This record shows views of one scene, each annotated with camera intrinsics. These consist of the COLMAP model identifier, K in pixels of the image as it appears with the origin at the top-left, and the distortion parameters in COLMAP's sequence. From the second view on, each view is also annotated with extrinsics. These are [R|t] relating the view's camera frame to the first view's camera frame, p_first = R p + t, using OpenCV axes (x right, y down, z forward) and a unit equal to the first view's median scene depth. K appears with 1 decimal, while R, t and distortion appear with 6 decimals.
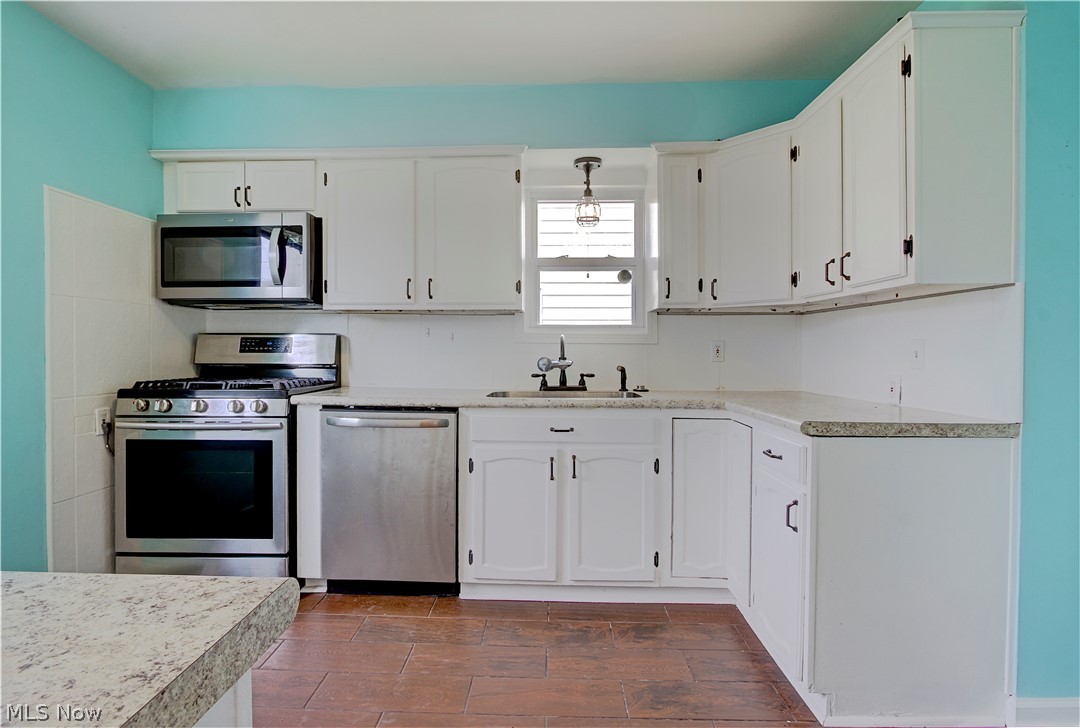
lens RADIAL K [[512.8, 0, 523.2], [0, 512.8, 357.1], [0, 0, 1]] dist [-0.002664, -0.000145]
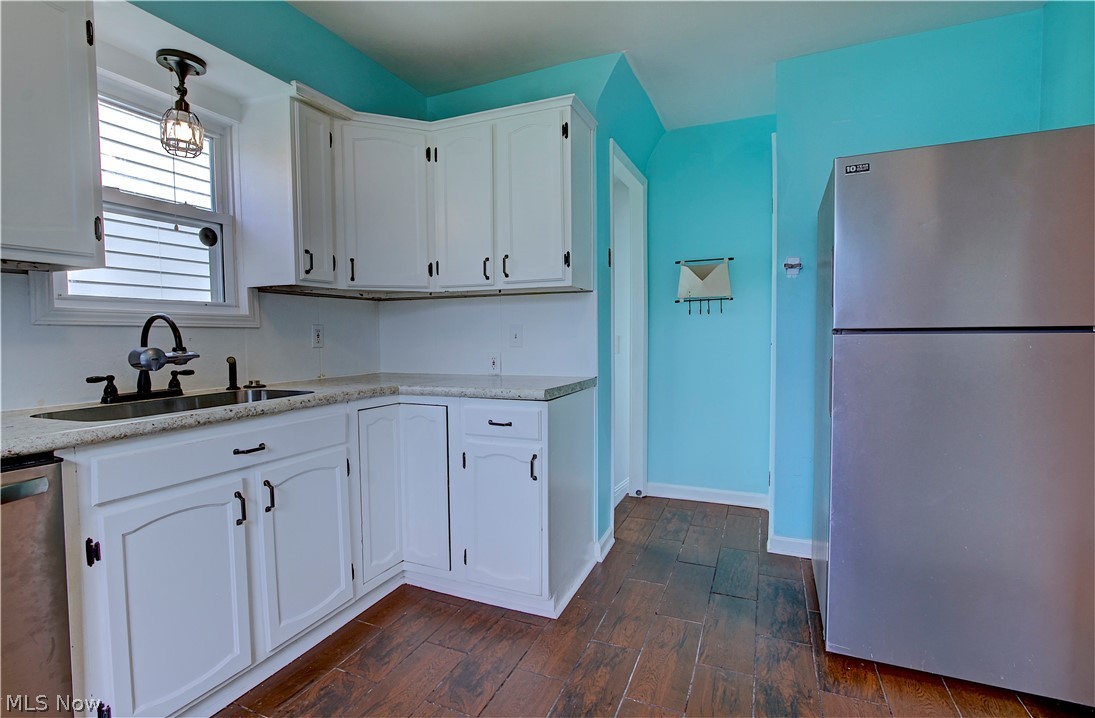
lens RADIAL K [[513.1, 0, 541.9], [0, 513.1, 359.8], [0, 0, 1]] dist [-0.018686, 0.000147]
pose [[0.367066, -0.051290, 0.928780, -0.363627], [0.022113, 0.998678, 0.046410, -0.003041], [-0.929932, 0.003502, 0.367715, 0.326994]]
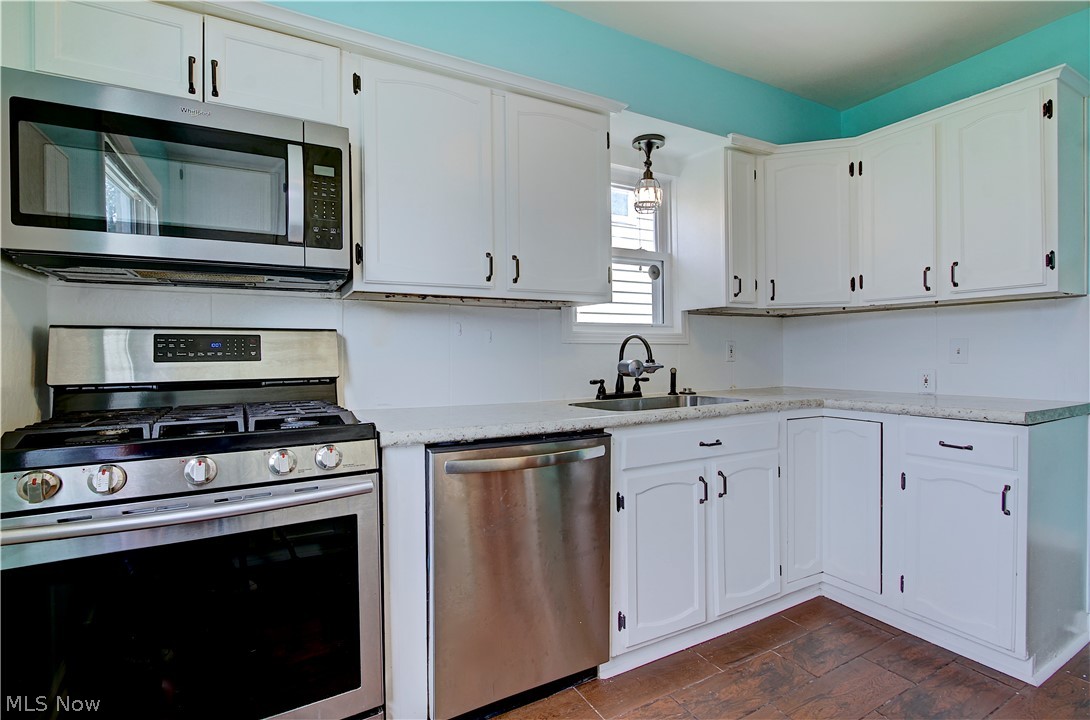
lens RADIAL K [[511.8, 0, 539.5], [0, 511.8, 357.6], [0, 0, 1]] dist [-0.007694, 0.000376]
pose [[0.859307, -0.016125, 0.511206, -0.528535], [0.018924, 0.999821, -0.000272, -0.006215], [-0.511111, 0.009908, 0.859458, 0.356395]]
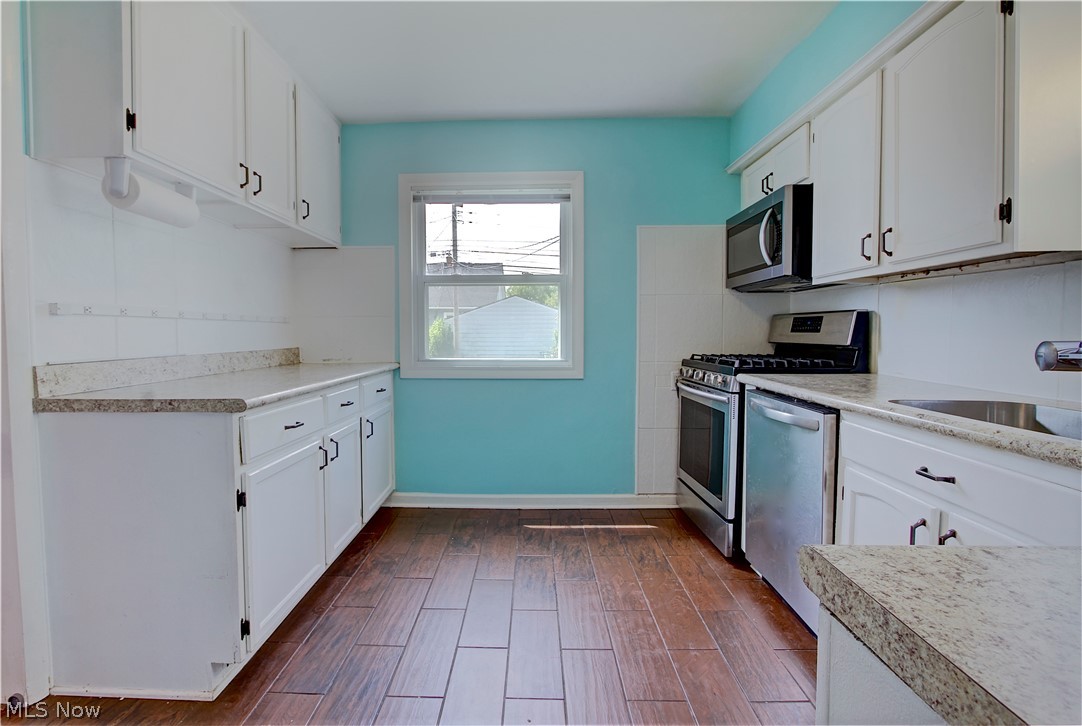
lens RADIAL K [[513.7, 0, 524.2], [0, 513.7, 356.1], [0, 0, 1]] dist [-0.002664, -0.000145]
pose [[0.022269, 0.044298, -0.998770, 0.517038], [-0.009482, 0.998982, 0.044096, -0.001626], [0.999707, 0.008488, 0.022666, 0.485482]]
